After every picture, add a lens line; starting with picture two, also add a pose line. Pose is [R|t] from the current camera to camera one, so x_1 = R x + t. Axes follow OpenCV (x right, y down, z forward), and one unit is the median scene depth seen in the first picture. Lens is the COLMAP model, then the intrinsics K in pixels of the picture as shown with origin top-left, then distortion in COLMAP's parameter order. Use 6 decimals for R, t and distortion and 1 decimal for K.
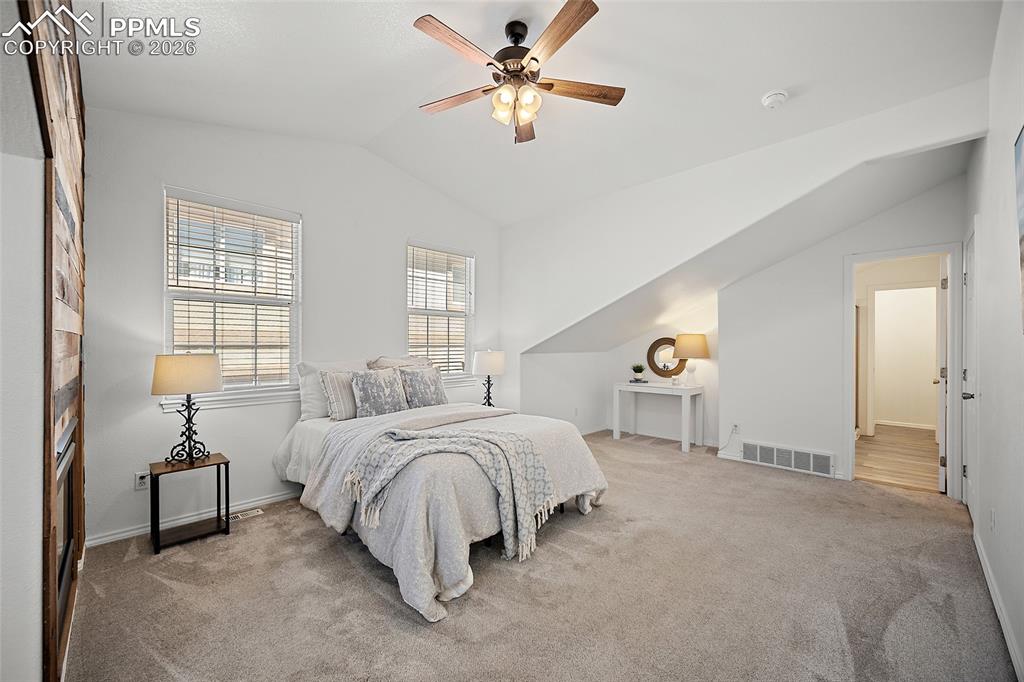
lens RADIAL K [[398.3, 0, 512.0], [0, 398.3, 341.0], [0, 0, 1]] dist [0.000239, -0.000241]
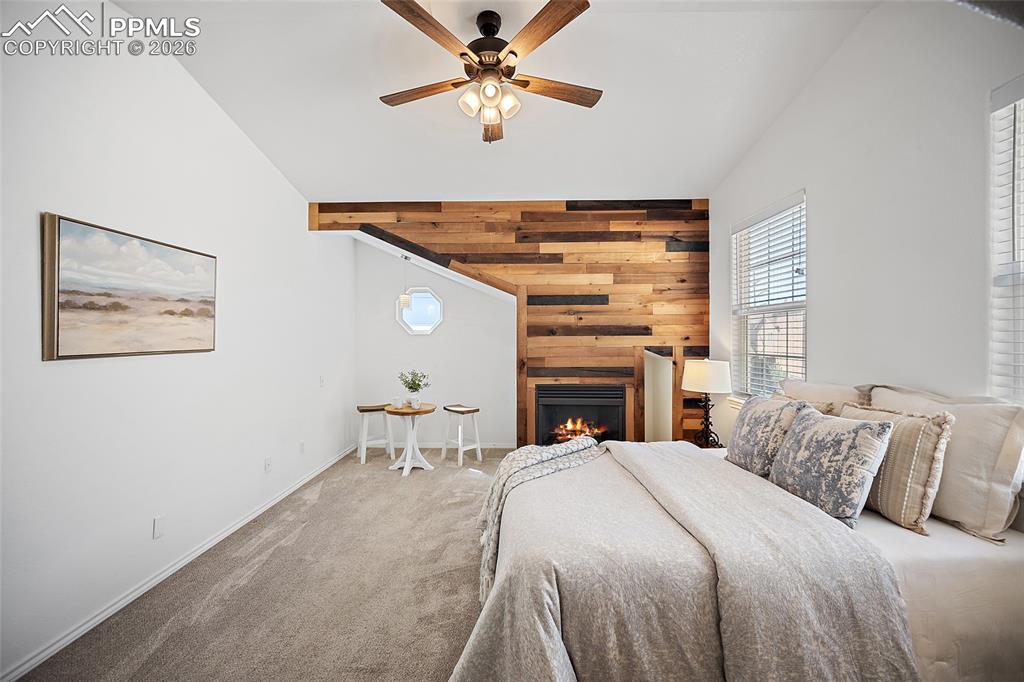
lens RADIAL K [[398.3, 0, 512.0], [0, 398.3, 341.0], [0, 0, 1]] dist [0.000239, -0.000241]
pose [[-0.716268, 0.010788, -0.697742, 0.324894], [0.020421, 0.999776, -0.005505, -0.022592], [0.697526, -0.018192, -0.716328, 0.883374]]
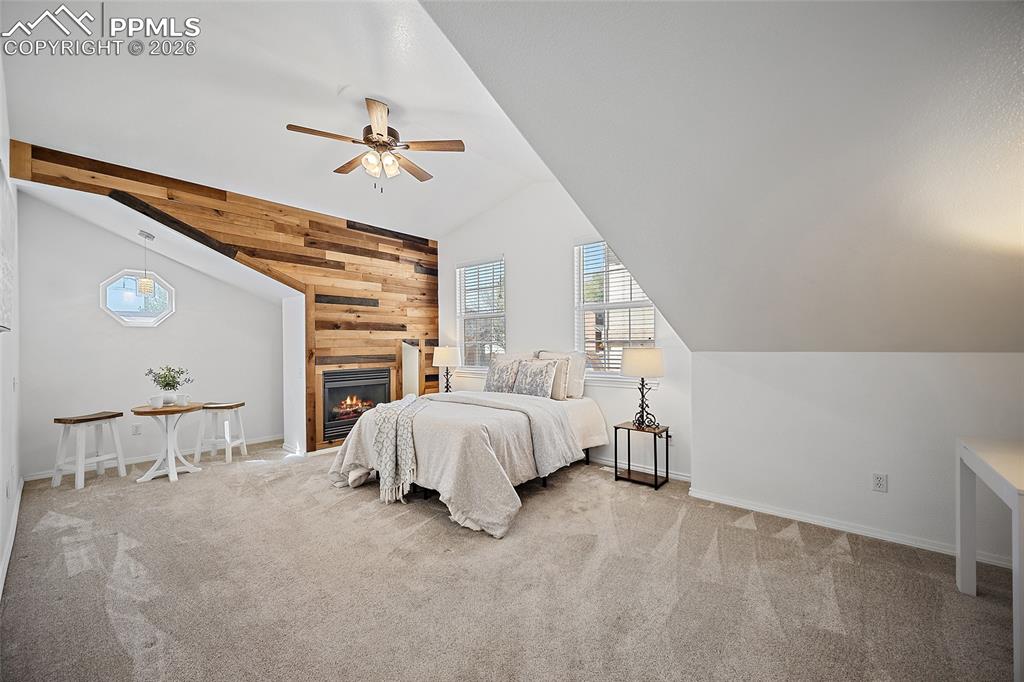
lens RADIAL K [[398.3, 0, 512.0], [0, 398.3, 341.0], [0, 0, 1]] dist [0.000239, -0.000241]
pose [[0.079638, -0.003453, -0.996818, 0.737489], [0.027237, 0.999628, -0.001287, 0.007075], [0.996452, -0.027047, 0.079703, 0.691312]]
